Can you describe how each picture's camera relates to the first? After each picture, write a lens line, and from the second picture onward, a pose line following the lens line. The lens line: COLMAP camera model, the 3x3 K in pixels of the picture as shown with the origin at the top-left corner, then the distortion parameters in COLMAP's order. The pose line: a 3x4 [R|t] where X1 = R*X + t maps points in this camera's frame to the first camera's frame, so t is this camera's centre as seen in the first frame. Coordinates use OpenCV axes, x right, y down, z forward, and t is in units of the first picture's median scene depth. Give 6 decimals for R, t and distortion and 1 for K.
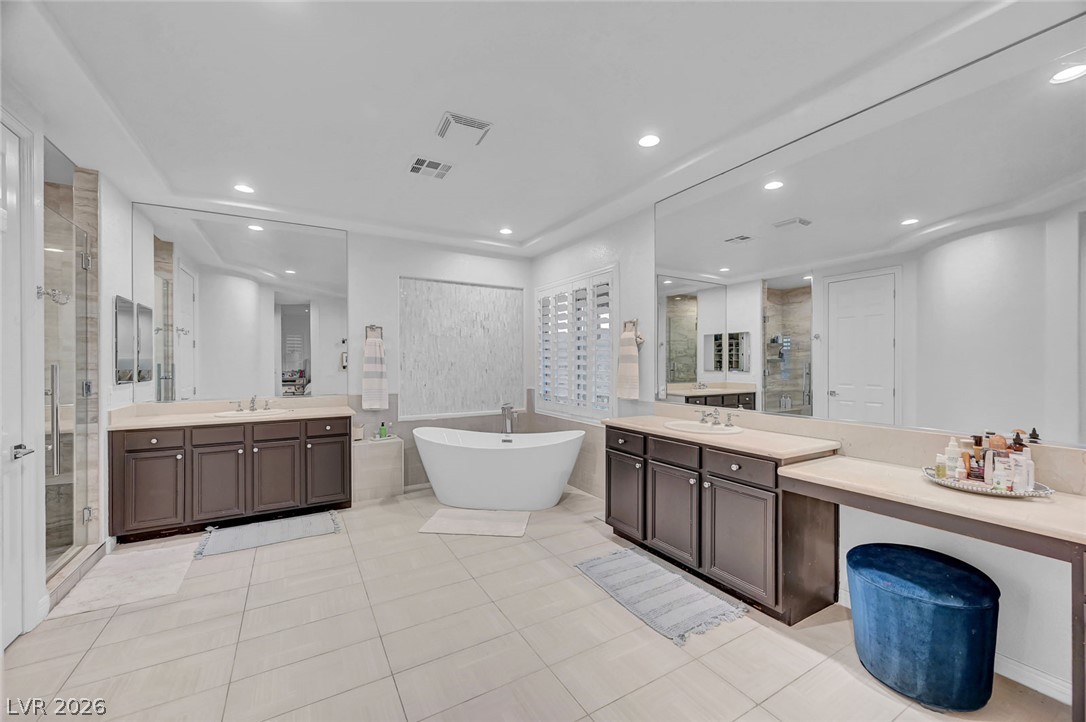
lens RADIAL K [[433.7, 0, 545.0], [0, 433.7, 361.7], [0, 0, 1]] dist [0.000253, 0.000599]
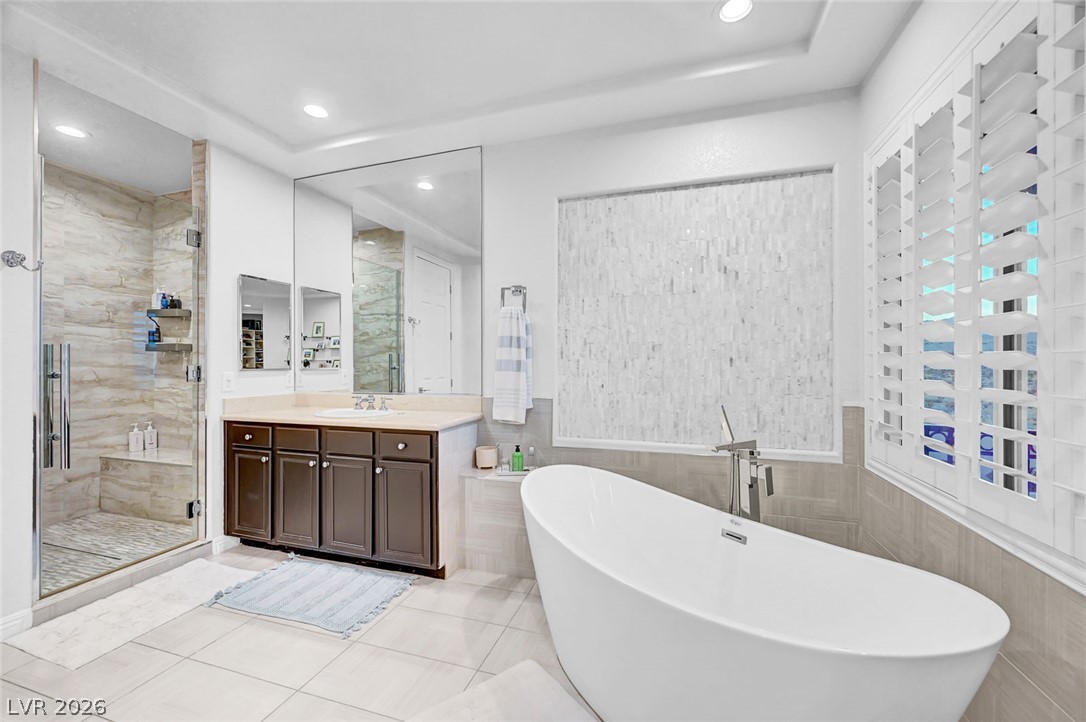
lens RADIAL K [[433.7, 0, 541.4], [0, 433.7, 360.5], [0, 0, 1]] dist [0.000253, 0.000599]
pose [[0.662917, -0.003232, -0.748686, 0.088688], [0.001040, 0.999994, -0.003396, 0.023663], [0.748692, 0.001473, 0.662917, 0.589320]]
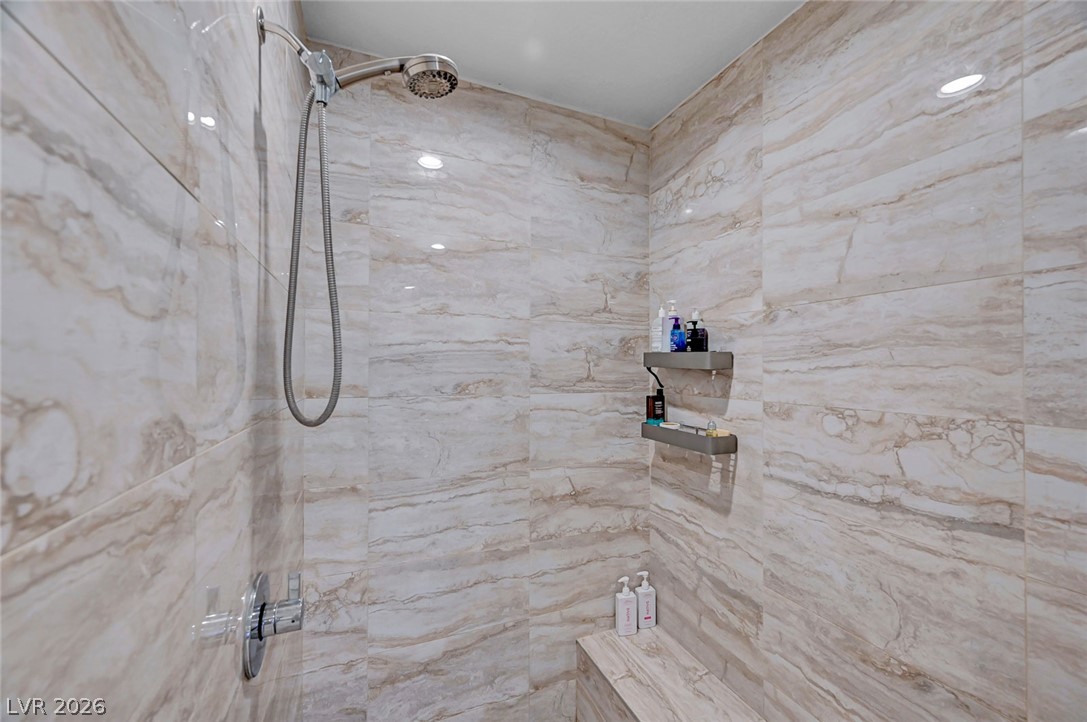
lens RADIAL K [[434.1, 0, 543.8], [0, 434.1, 364.4], [0, 0, 1]] dist [0.000253, 0.000599]
pose [[-0.126634, -0.003747, -0.991942, -0.416493], [-0.004364, 0.999985, -0.003220, -0.039819], [0.991940, 0.003921, -0.126648, 0.548851]]
